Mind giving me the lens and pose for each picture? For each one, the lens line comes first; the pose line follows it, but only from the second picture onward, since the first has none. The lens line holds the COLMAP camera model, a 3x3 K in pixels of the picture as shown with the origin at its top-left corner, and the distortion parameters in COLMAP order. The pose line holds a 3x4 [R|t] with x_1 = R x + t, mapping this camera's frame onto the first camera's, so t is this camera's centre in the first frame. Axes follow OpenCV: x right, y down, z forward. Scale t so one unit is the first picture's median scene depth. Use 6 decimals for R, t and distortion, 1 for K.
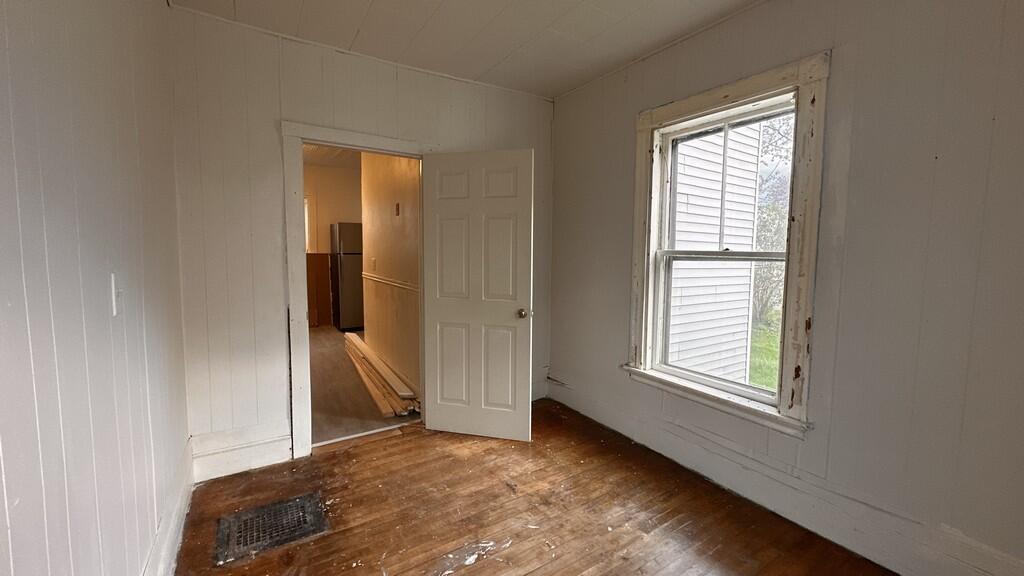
lens RADIAL K [[406.8, 0, 512.4], [0, 406.8, 286.6], [0, 0, 1]] dist [0.000698, 0.000271]
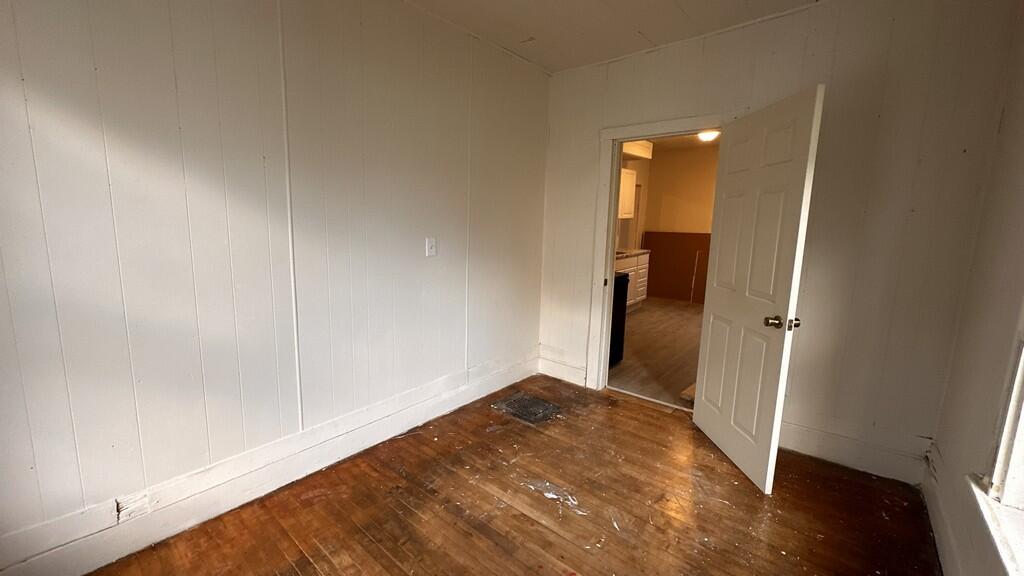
lens RADIAL K [[406.8, 0, 512.9], [0, 406.8, 287.3], [0, 0, 1]] dist [0.000698, 0.000271]
pose [[0.295571, 0.146580, -0.944009, 0.683084], [-0.104445, 0.987193, 0.120584, -0.040692], [0.949594, 0.062956, 0.307095, 0.383850]]
